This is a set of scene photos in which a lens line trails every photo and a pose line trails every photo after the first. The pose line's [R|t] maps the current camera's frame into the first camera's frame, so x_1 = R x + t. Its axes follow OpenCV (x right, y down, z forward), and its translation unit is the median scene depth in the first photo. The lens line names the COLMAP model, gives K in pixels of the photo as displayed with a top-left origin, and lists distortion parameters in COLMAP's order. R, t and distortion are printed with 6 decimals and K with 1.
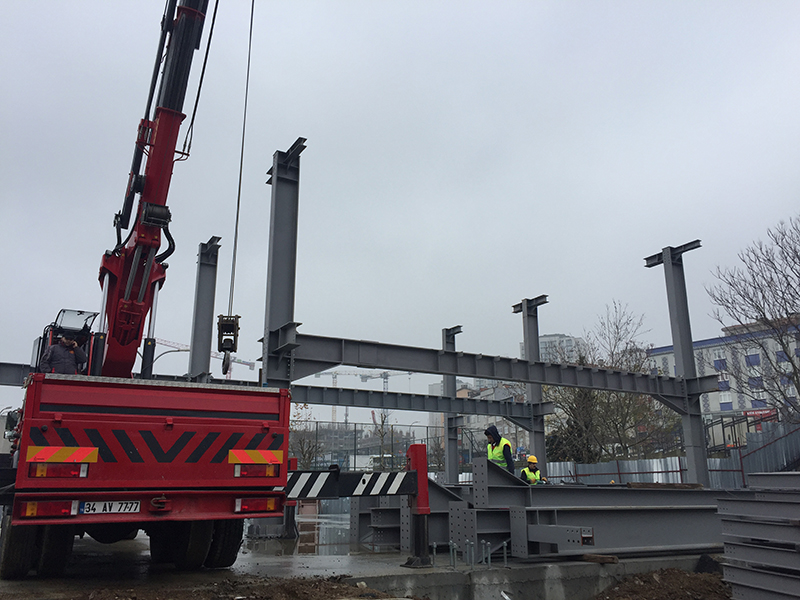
lens RADIAL K [[674.7, 0, 399.6], [0, 674.7, 305.9], [0, 0, 1]] dist [0.043636, -0.053230]
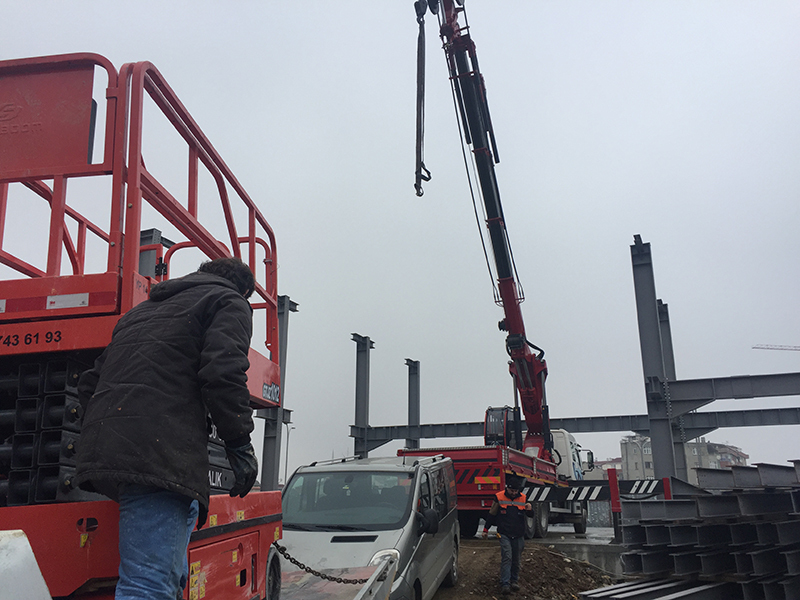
lens RADIAL K [[674.7, 0, 394.4], [0, 674.7, 298.2], [0, 0, 1]] dist [0.043636, -0.053230]
pose [[0.565608, -0.244123, -0.787713, 0.762948], [0.210345, 0.966293, -0.148432, -0.038657], [0.797398, -0.081737, 0.597893, -0.237750]]
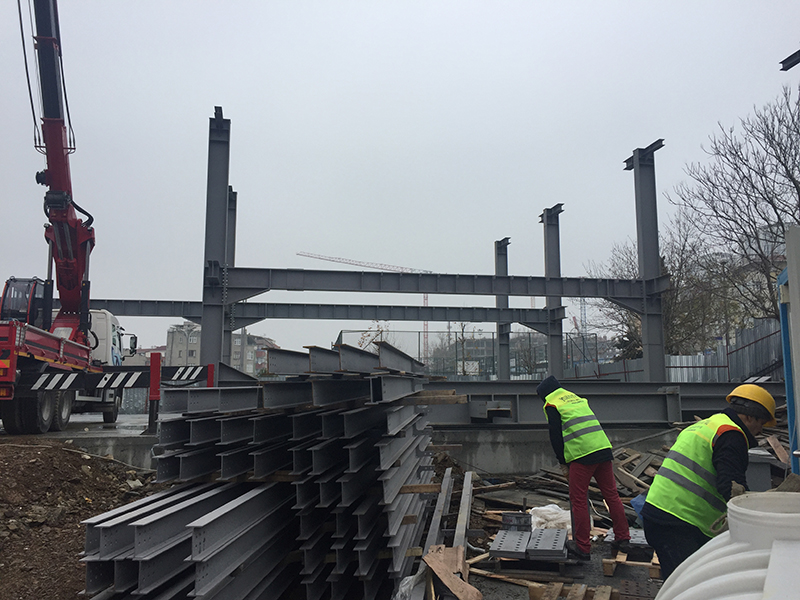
lens RADIAL K [[674.7, 0, 408.7], [0, 674.7, 290.6], [0, 0, 1]] dist [0.043636, -0.053230]
pose [[0.951839, -0.054469, -0.301721, 0.671775], [0.087579, 0.991393, 0.097309, -0.012374], [0.293824, -0.119047, 0.948417, -0.127186]]
